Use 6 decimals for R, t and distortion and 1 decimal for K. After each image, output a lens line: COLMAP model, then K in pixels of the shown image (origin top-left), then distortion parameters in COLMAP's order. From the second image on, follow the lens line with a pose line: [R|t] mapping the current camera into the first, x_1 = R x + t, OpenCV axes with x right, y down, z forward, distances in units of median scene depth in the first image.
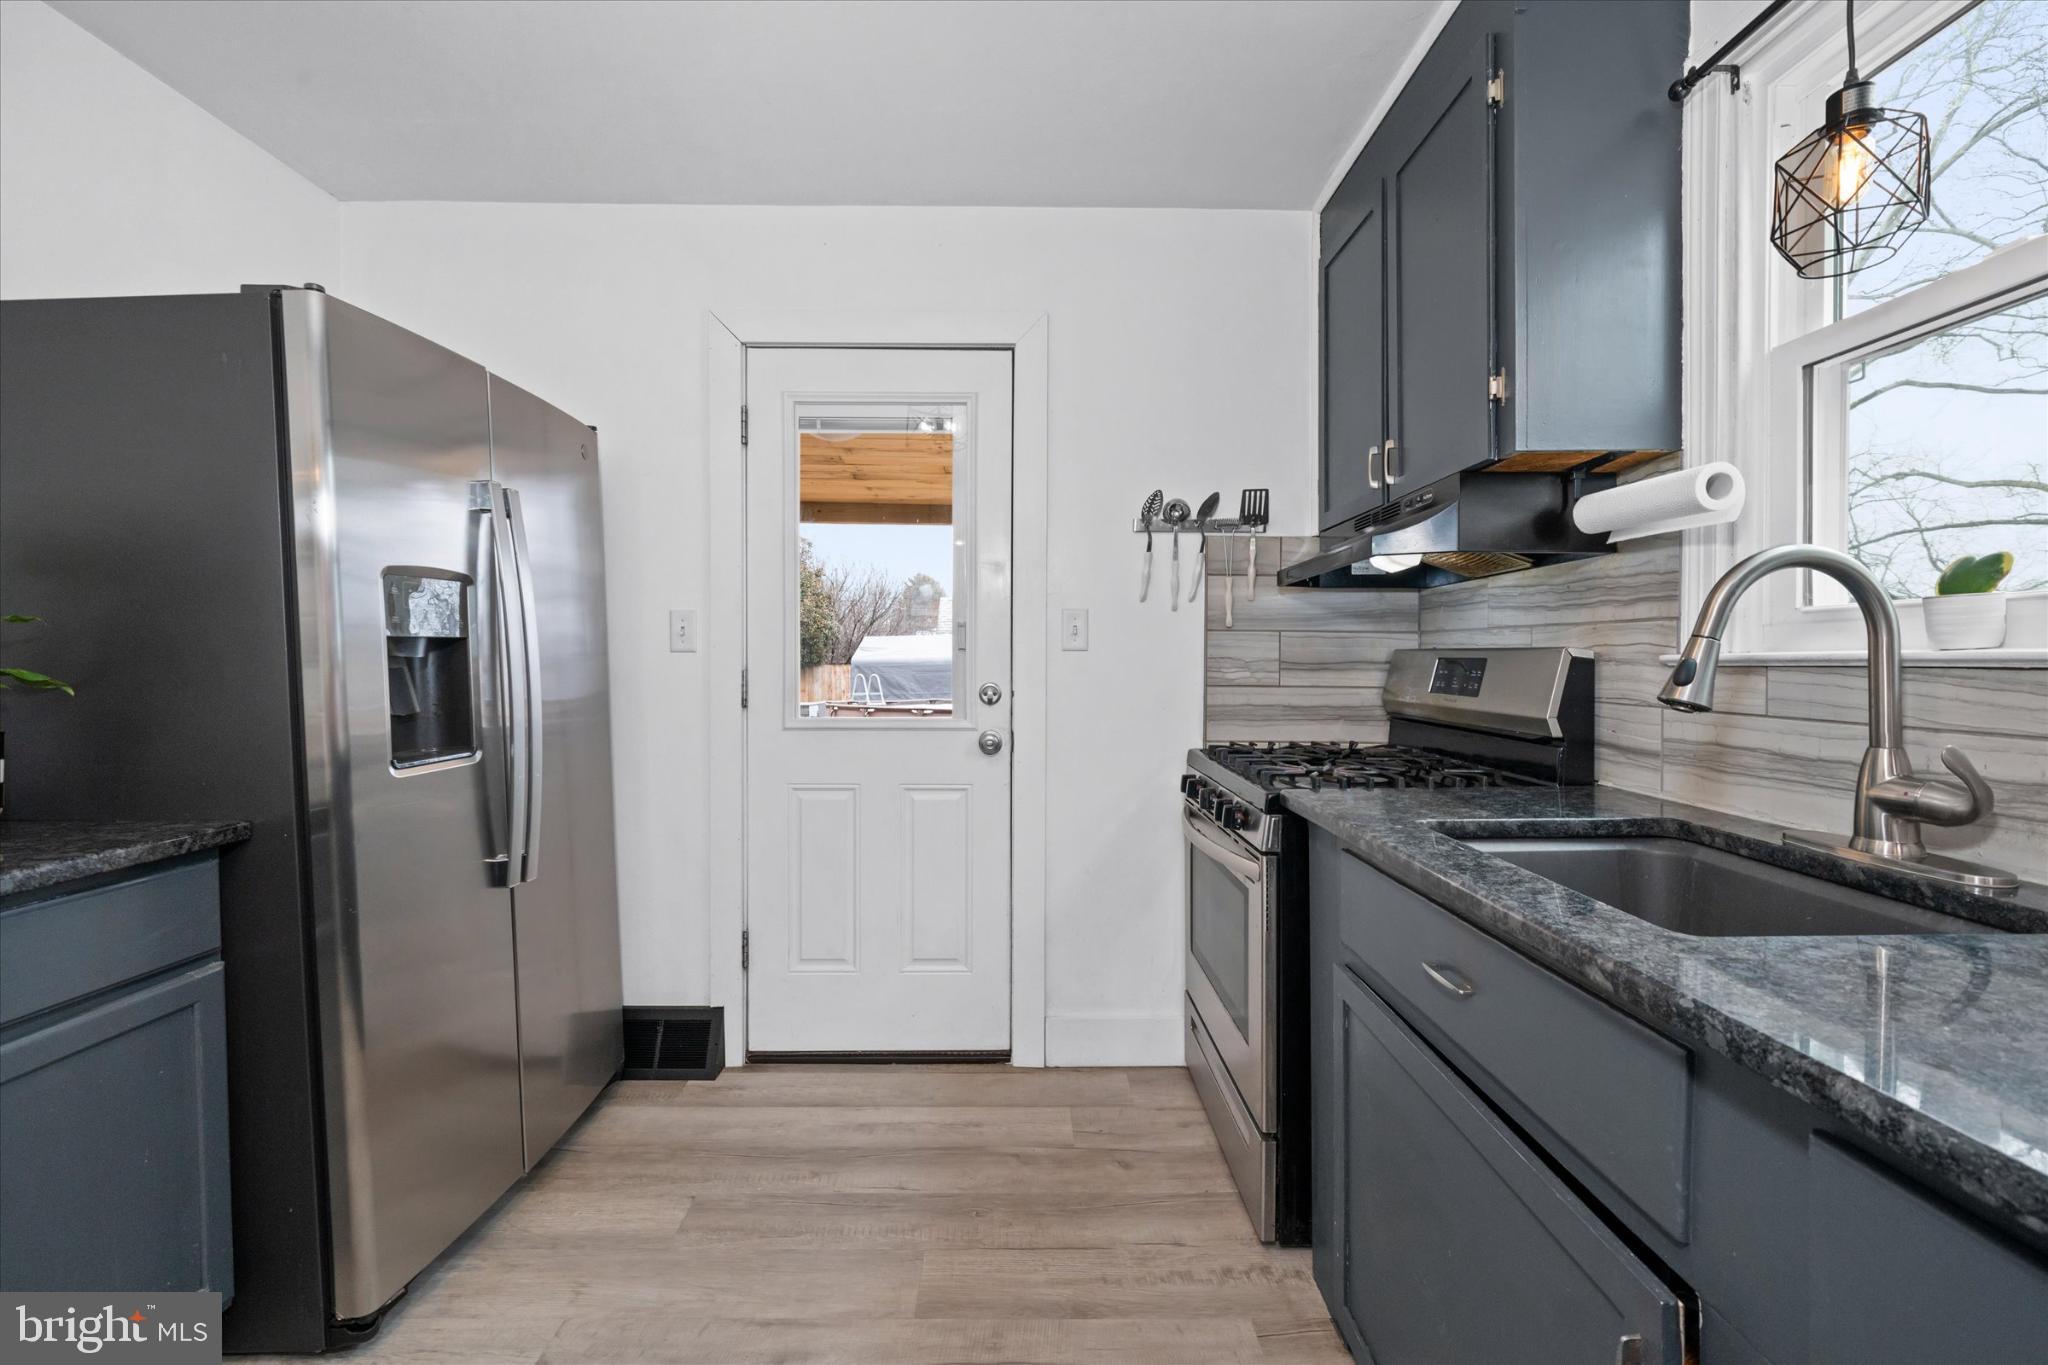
lens RADIAL K [[865.8, 0, 1013.1], [0, 865.8, 669.8], [0, 0, 1]] dist [-0.002560, 0.000584]
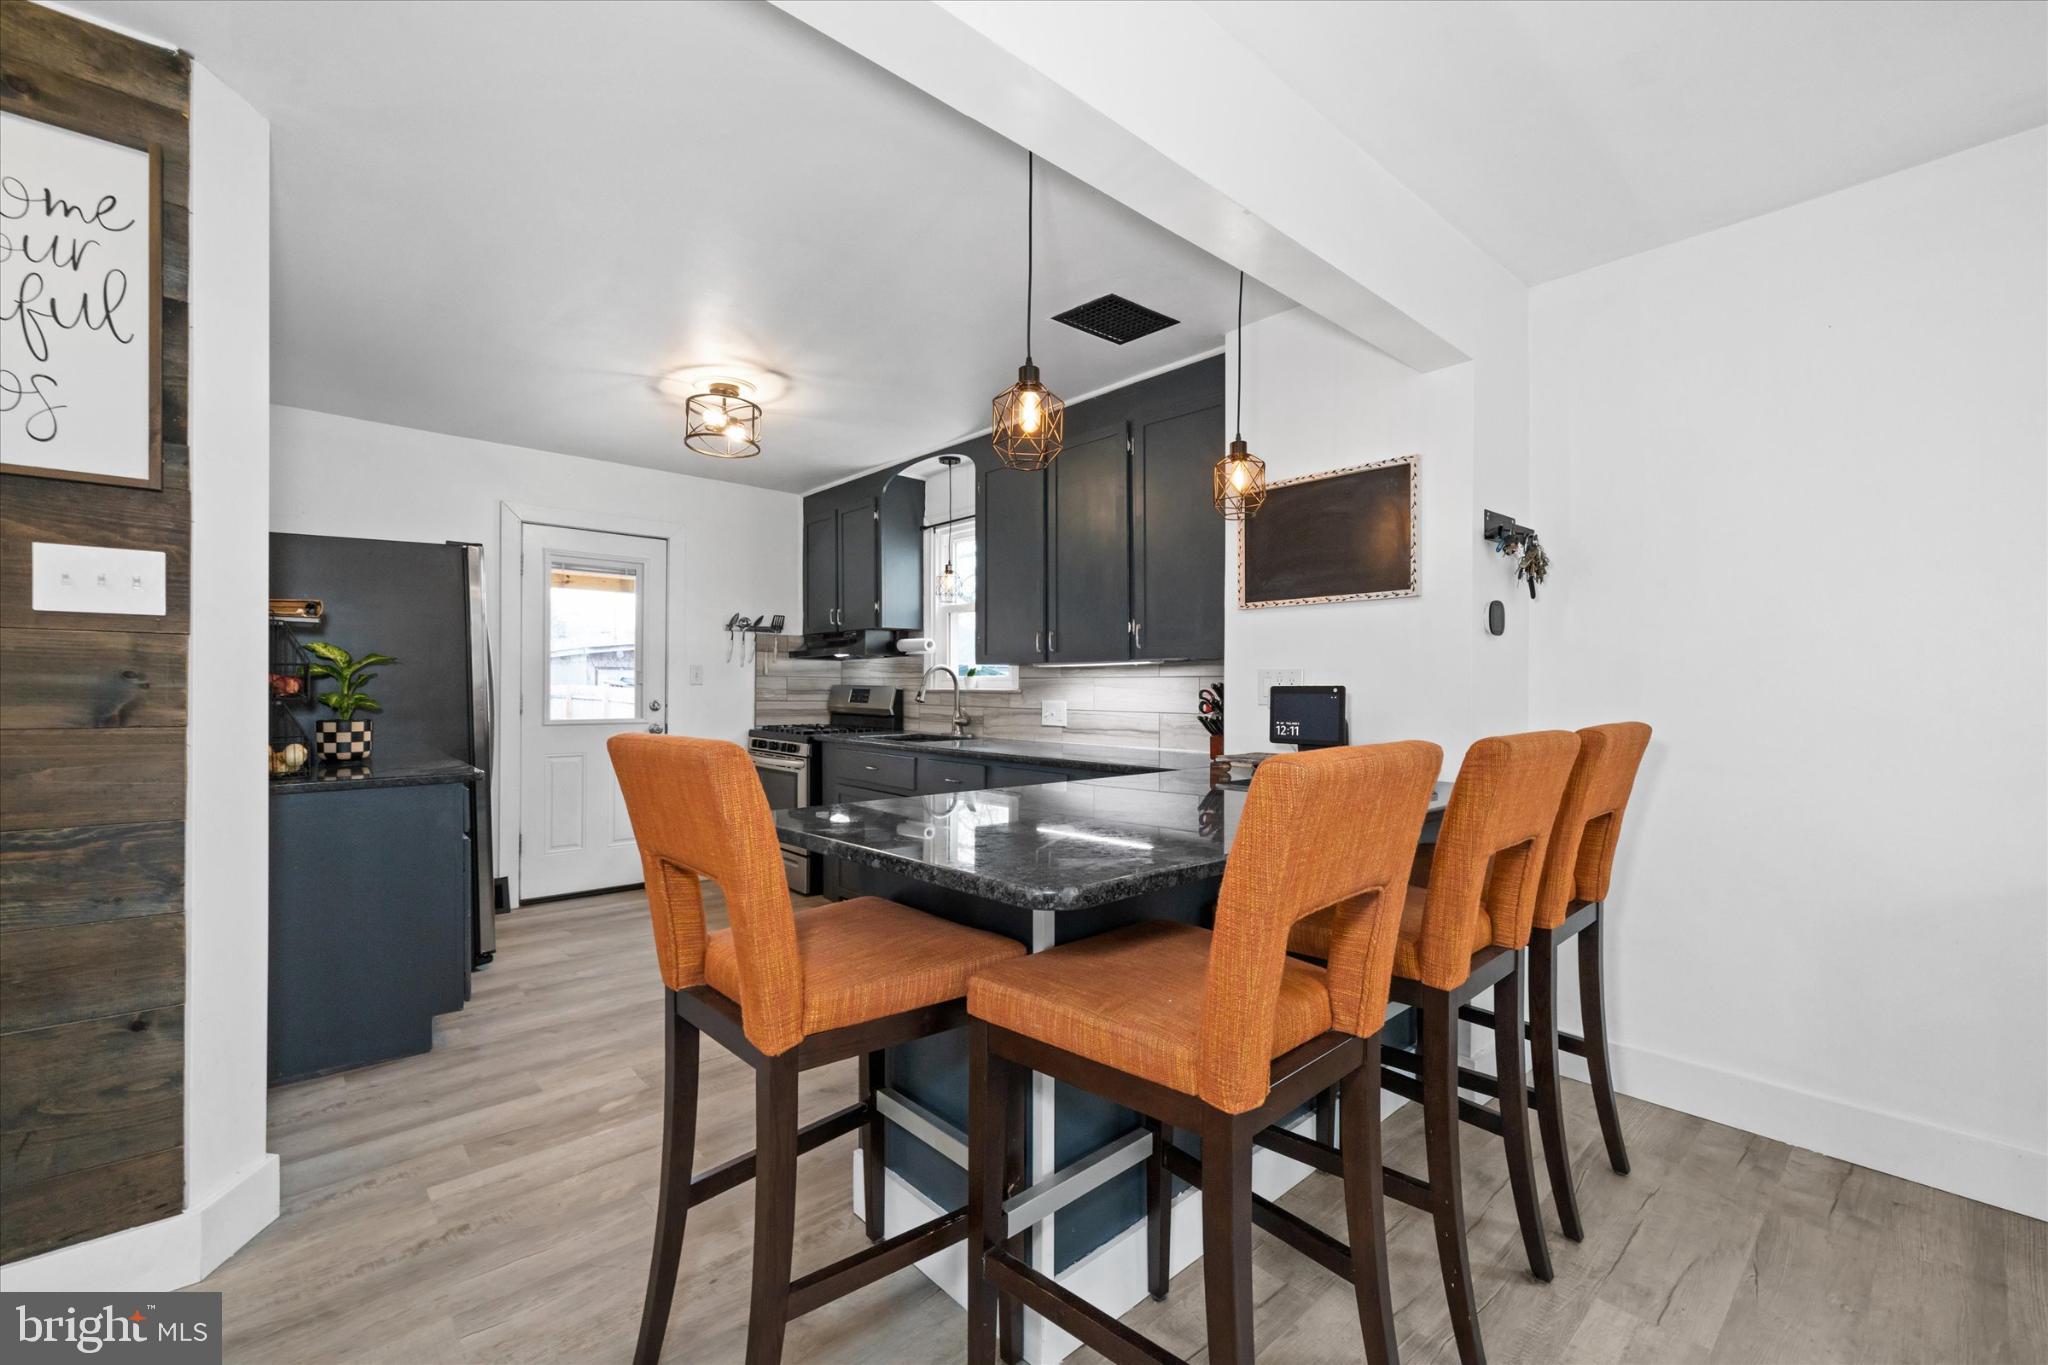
lens RADIAL K [[865.8, 0, 1010.1], [0, 865.8, 693.8], [0, 0, 1]] dist [-0.002560, 0.000584]
pose [[0.749901, -0.001359, 0.661549, -0.998606], [0.001821, 0.999998, -0.000010, 0.002670], [-0.661548, 0.001212, 0.749902, -1.450552]]
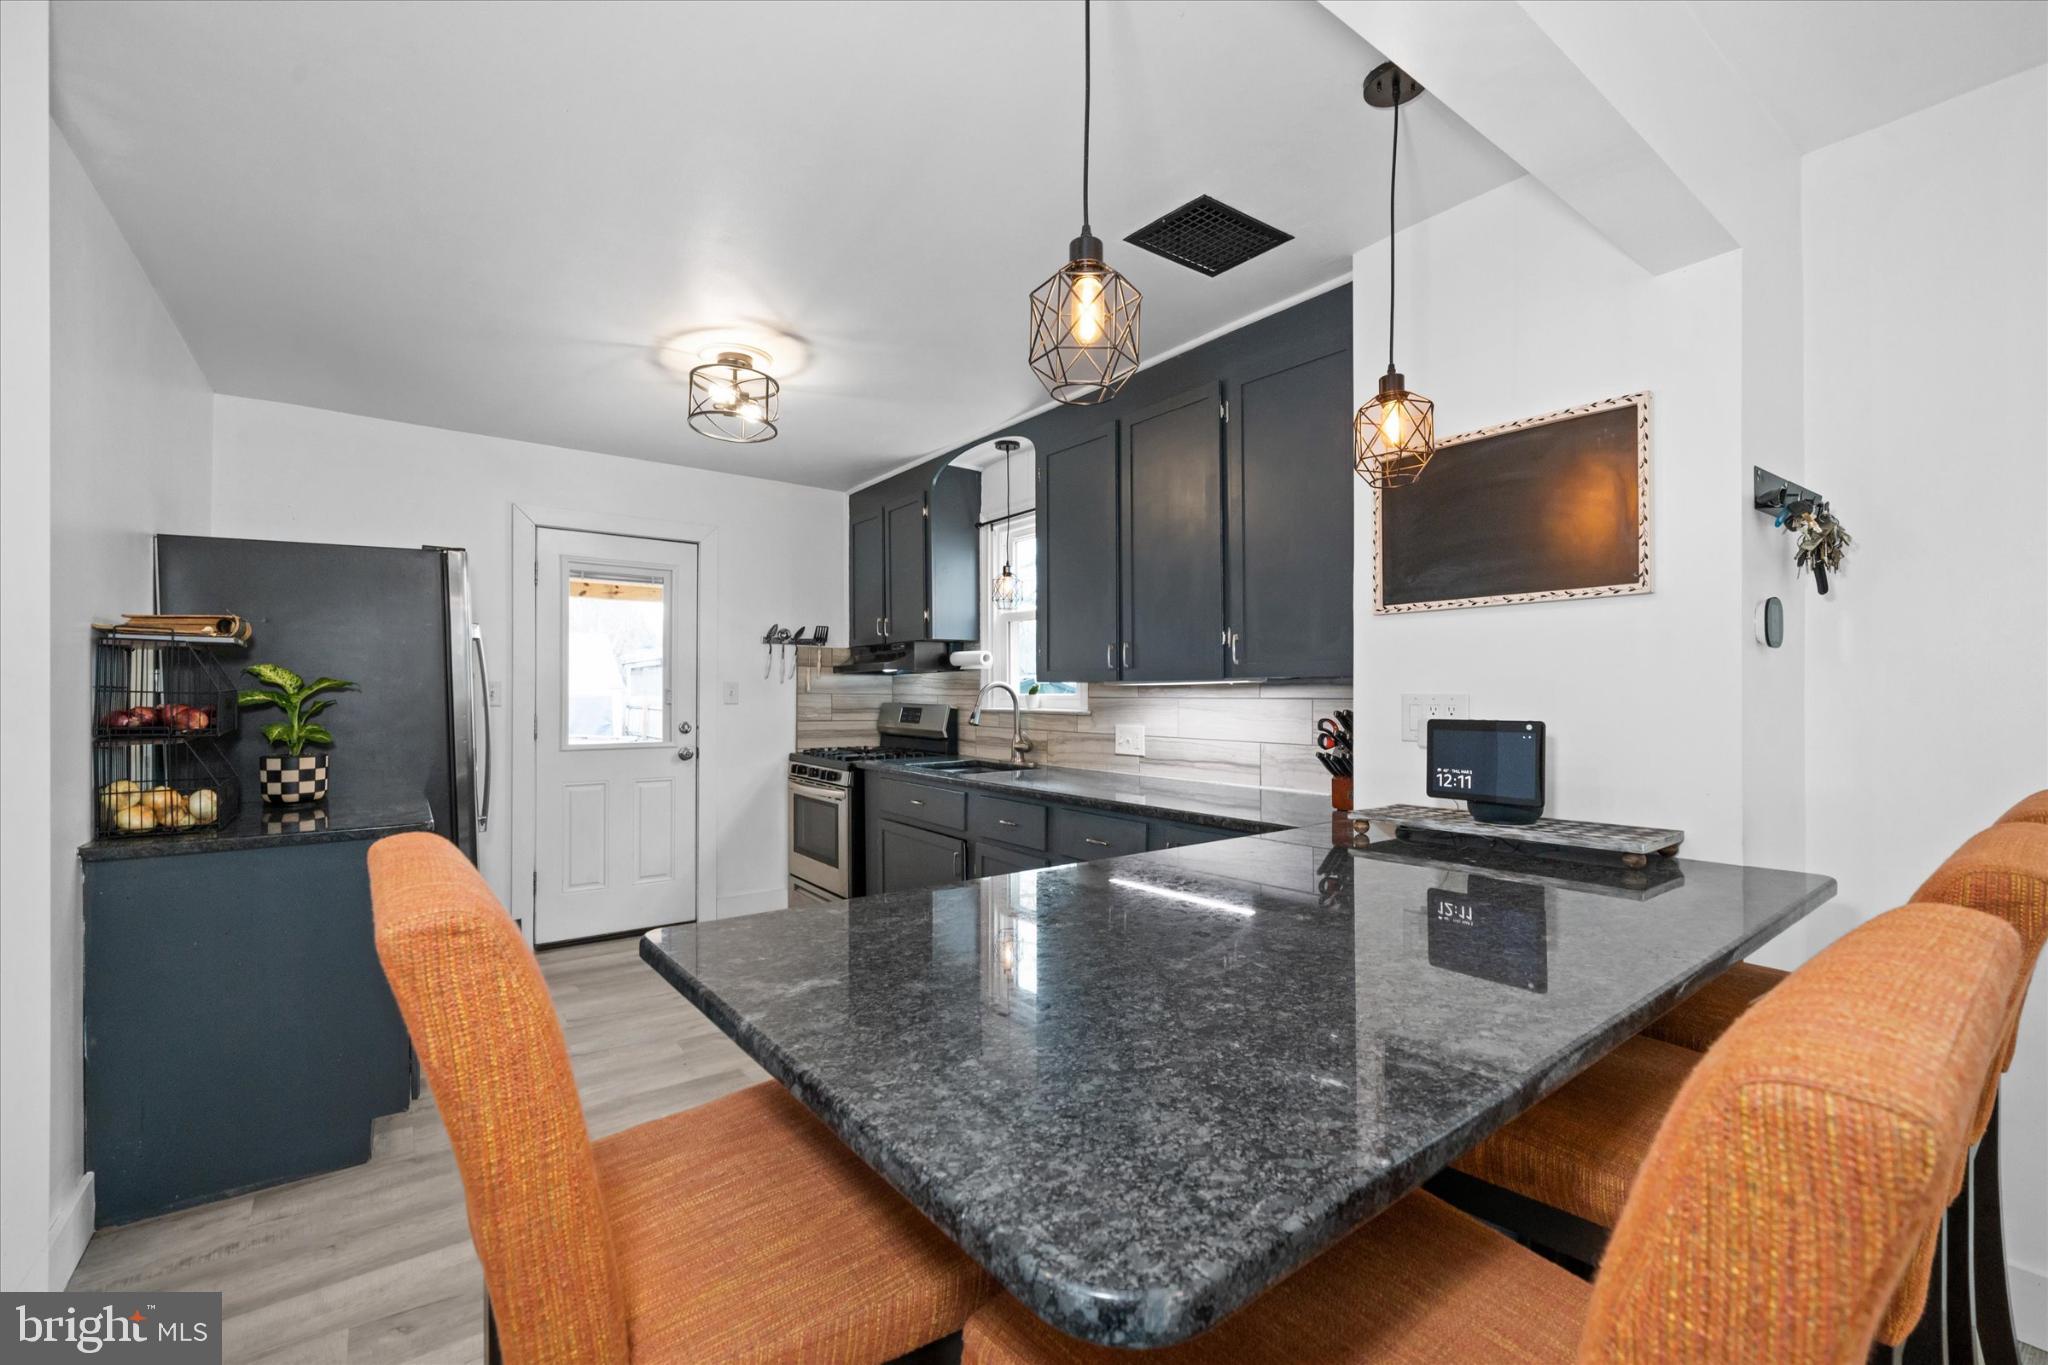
lens RADIAL K [[865.8, 0, 1019.6], [0, 865.8, 701.1], [0, 0, 1]] dist [-0.002560, 0.000584]
pose [[0.798682, -0.004430, 0.601737, -0.752958], [0.005448, 0.999985, 0.000131, -0.033325], [-0.601729, 0.003174, 0.798694, -1.203046]]
